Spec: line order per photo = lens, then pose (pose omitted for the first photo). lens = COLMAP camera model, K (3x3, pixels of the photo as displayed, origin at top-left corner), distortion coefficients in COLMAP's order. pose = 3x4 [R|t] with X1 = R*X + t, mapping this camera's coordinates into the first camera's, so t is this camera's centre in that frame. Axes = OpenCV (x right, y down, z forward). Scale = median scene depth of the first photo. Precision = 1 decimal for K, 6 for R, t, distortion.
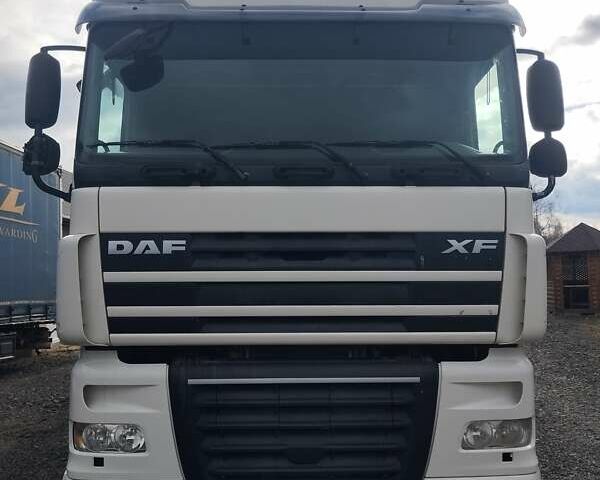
lens RADIAL K [[565.2, 0, 300.0], [0, 565.2, 240.0], [0, 0, 1]] dist [0.021834, -0.000534]
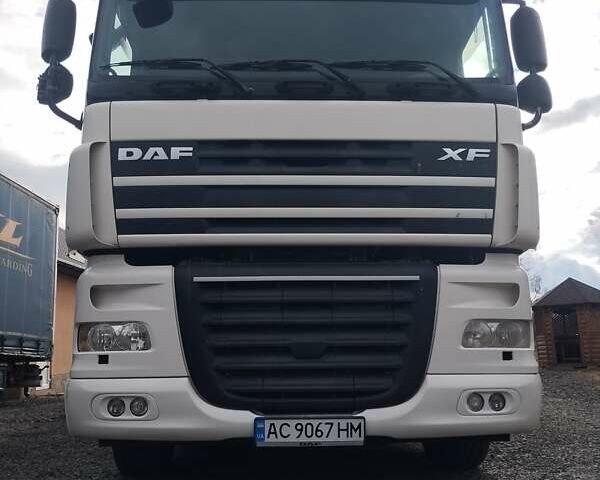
lens RADIAL K [[560.4, 0, 300.0], [0, 560.4, 240.0], [0, 0, 1]] dist [0.017006, -0.006873]
pose [[0.999897, -0.002014, 0.014208, -0.019236], [0.003455, 0.994761, -0.102173, 0.274504], [-0.013927, 0.102211, 0.994665, -0.015328]]
